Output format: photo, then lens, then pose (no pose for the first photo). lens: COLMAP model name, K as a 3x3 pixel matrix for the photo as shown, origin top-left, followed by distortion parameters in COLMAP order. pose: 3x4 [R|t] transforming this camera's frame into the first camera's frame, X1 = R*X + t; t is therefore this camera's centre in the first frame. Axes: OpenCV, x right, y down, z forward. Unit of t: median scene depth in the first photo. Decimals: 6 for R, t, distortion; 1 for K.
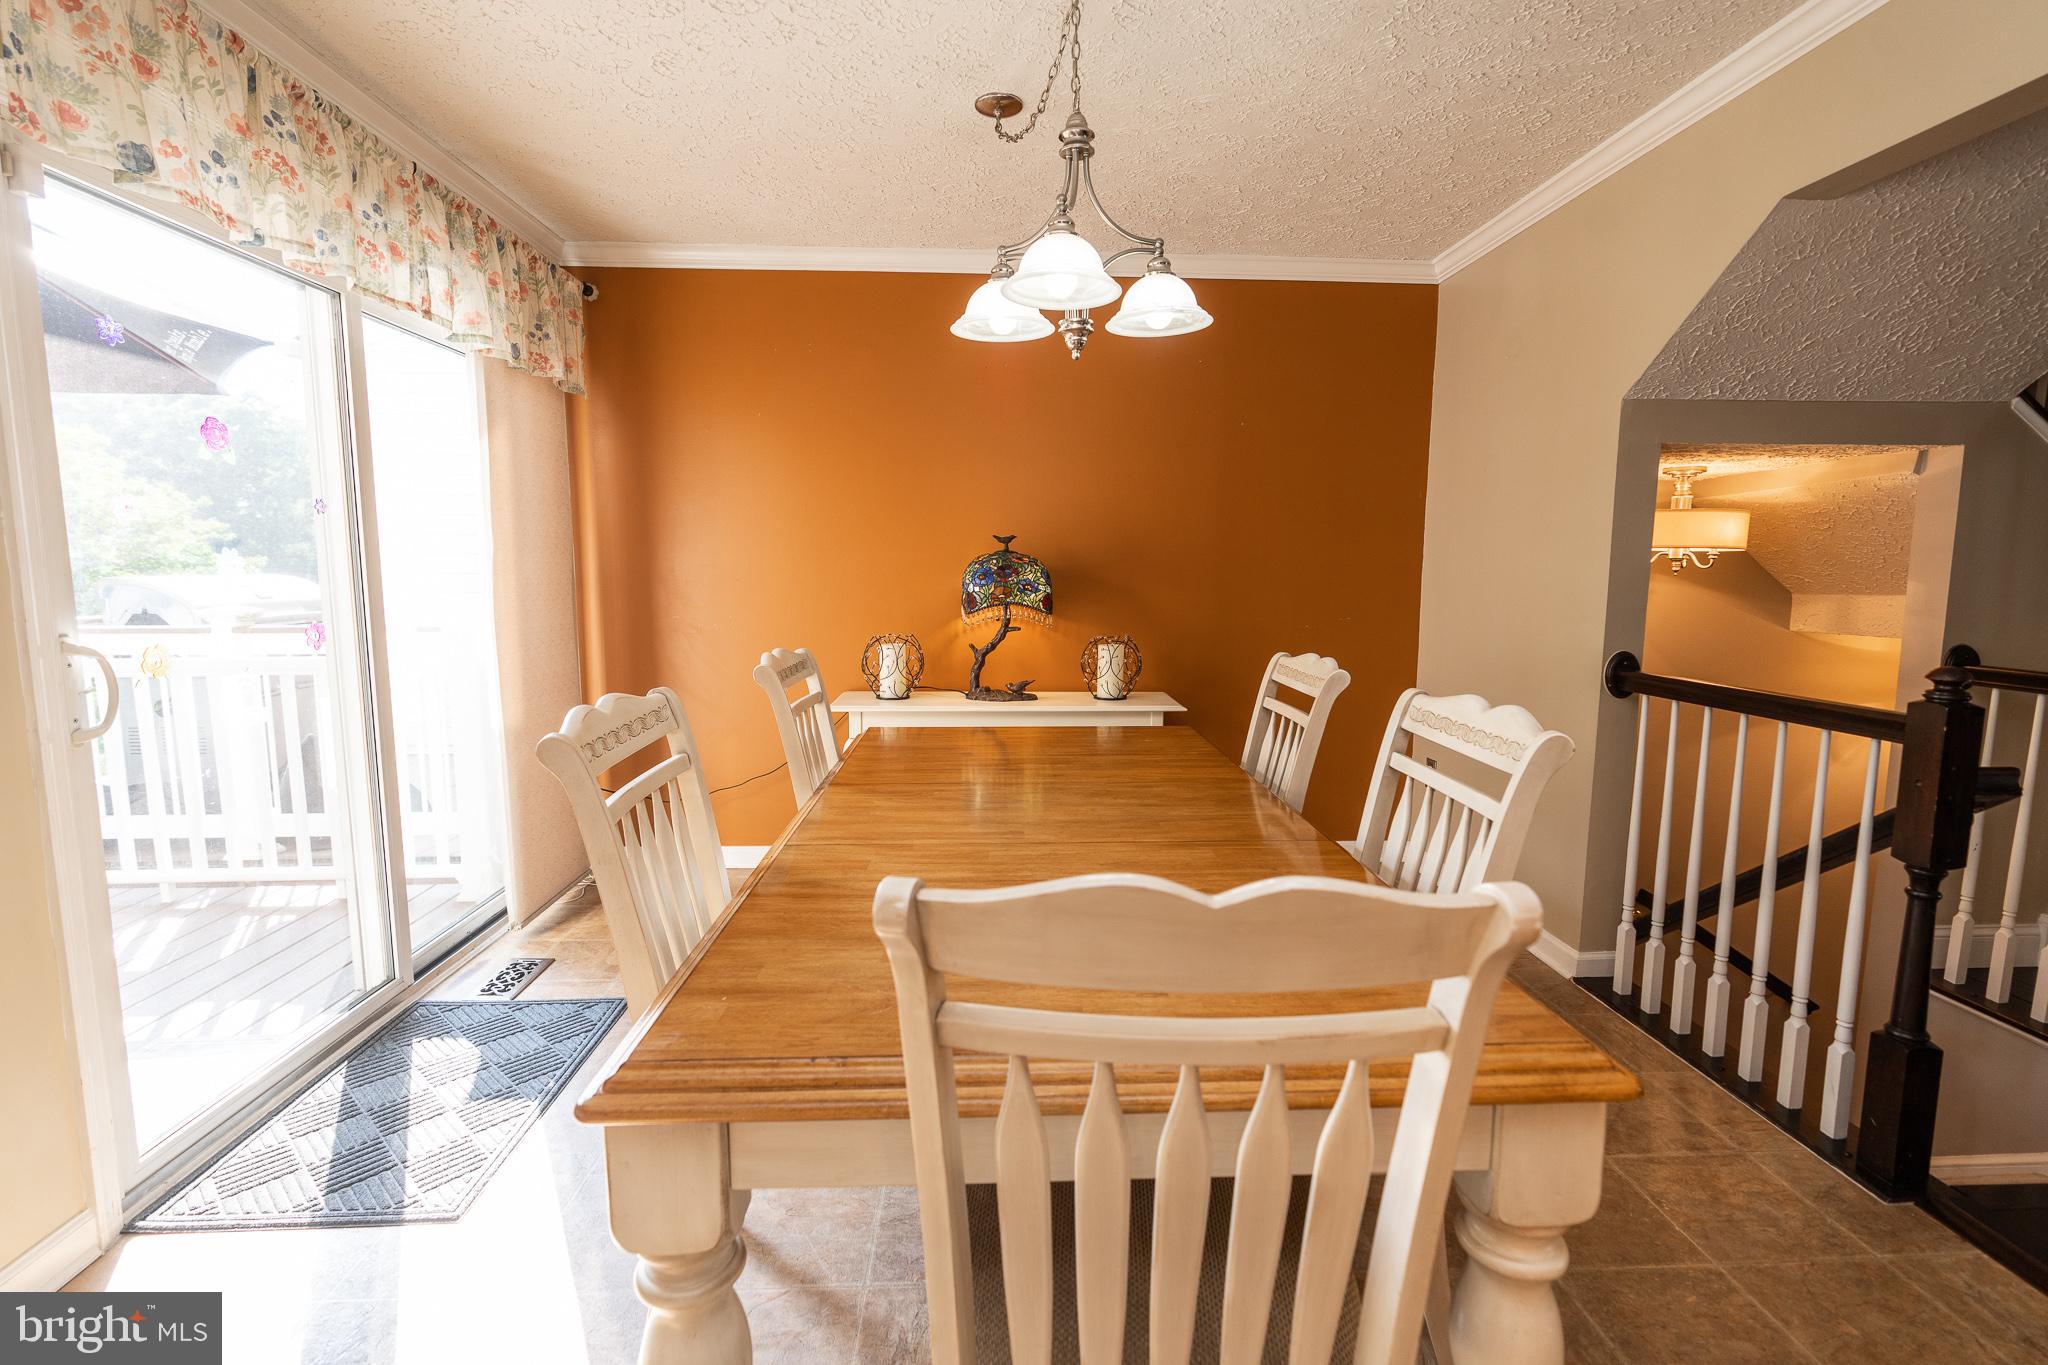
lens RADIAL K [[915.8, 0, 1020.9], [0, 915.8, 674.5], [0, 0, 1]] dist [-0.001533, -0.000178]
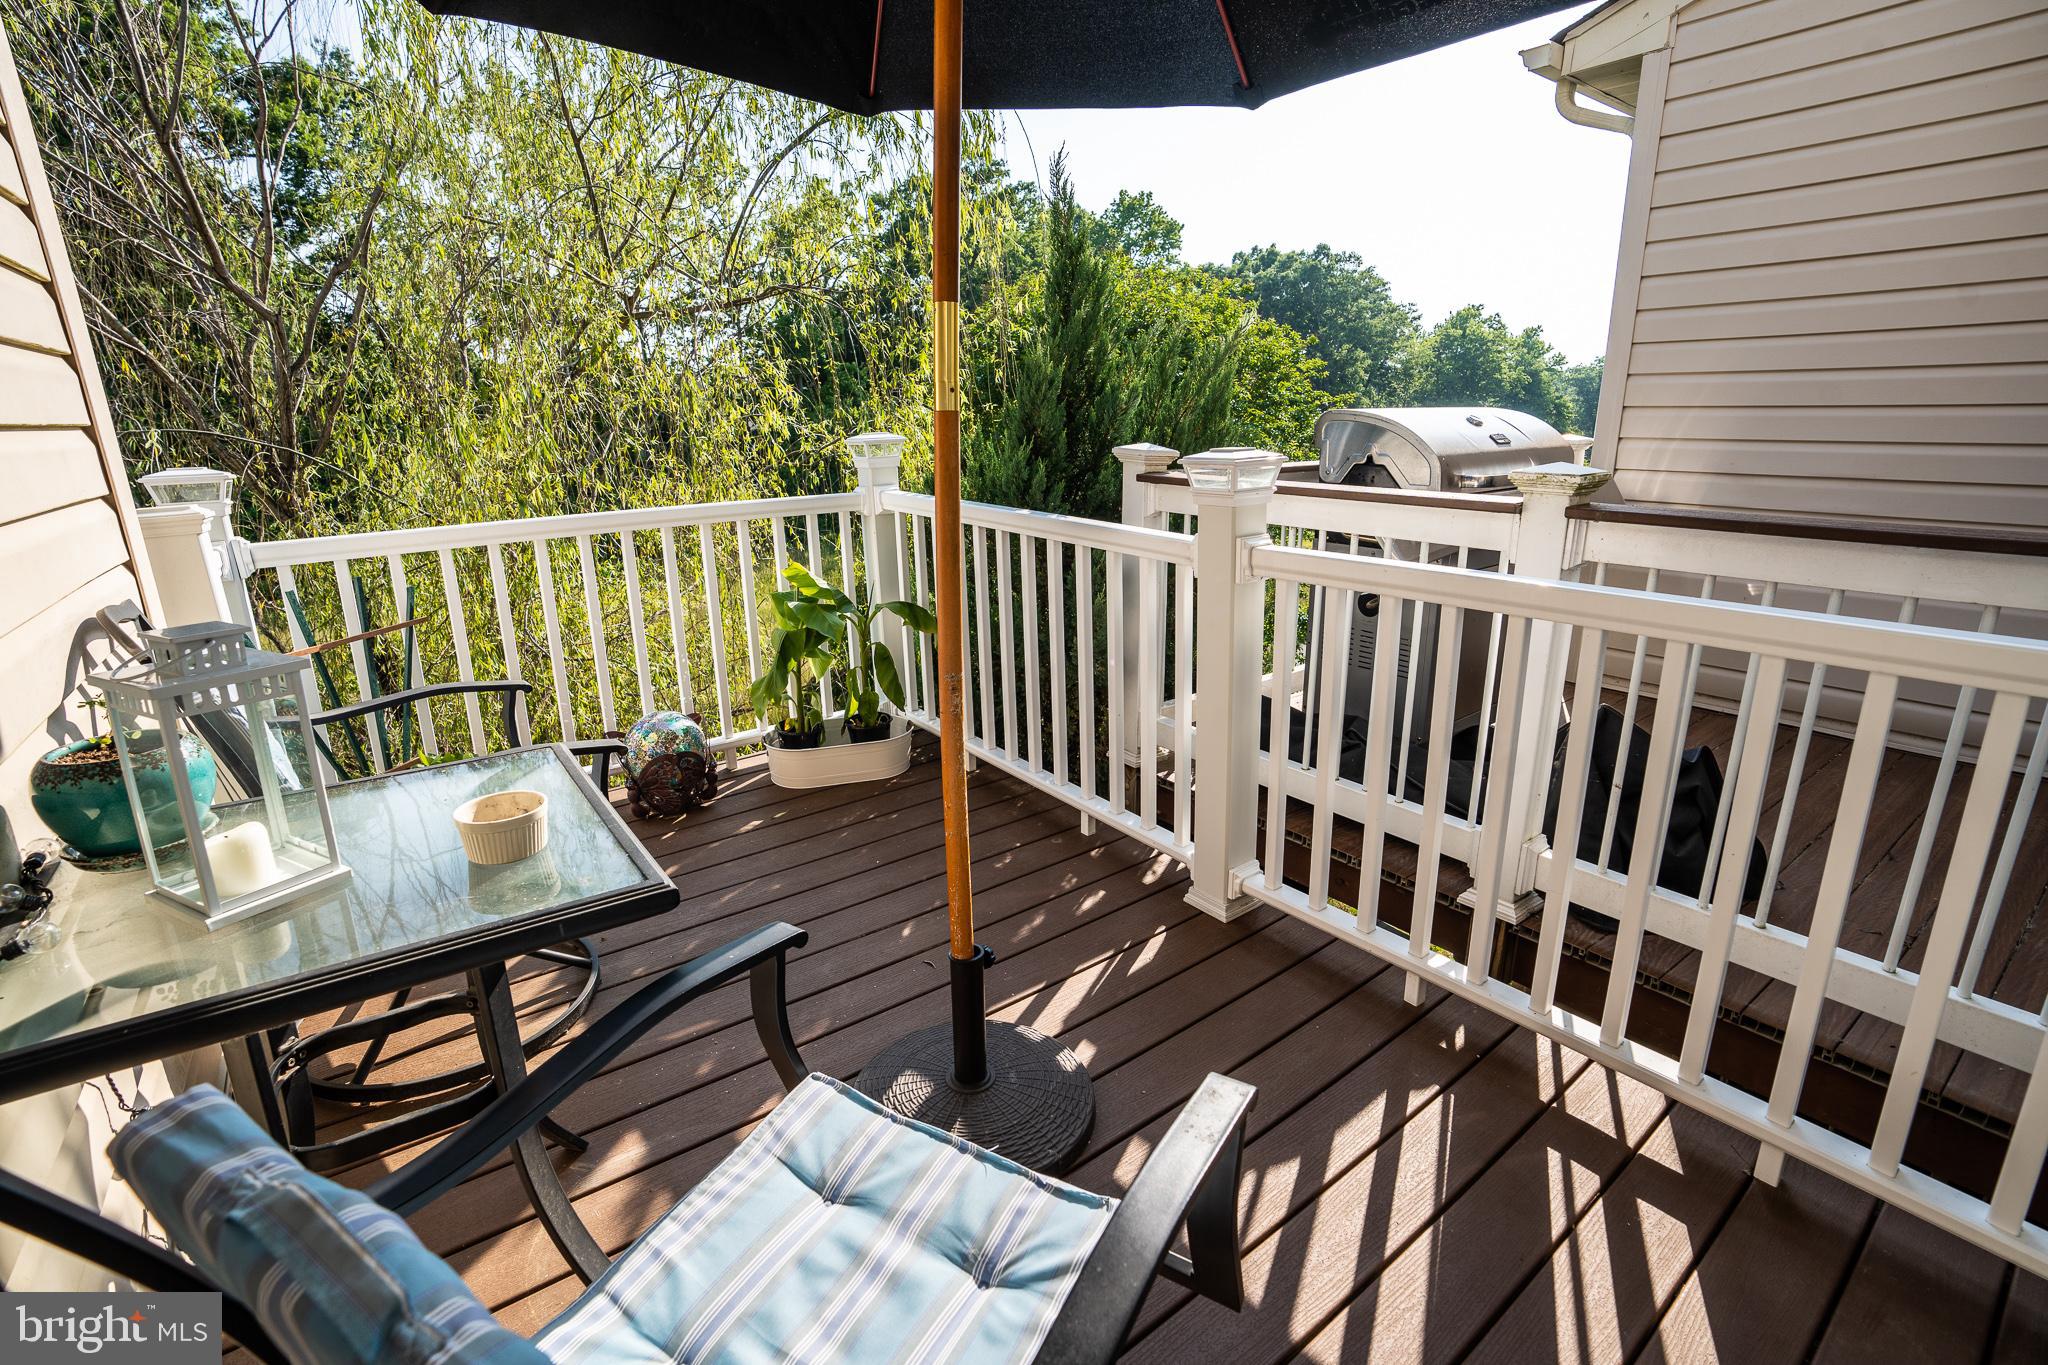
lens RADIAL K [[940.2, 0, 1036.4], [0, 940.2, 676.7], [0, 0, 1]] dist [-0.004473, -0.000169]
pose [[0.579020, 0.217042, -0.785893, -0.193677], [-0.087547, 0.974894, 0.204737, -0.012270], [0.810599, -0.049745, 0.583485, 0.142047]]
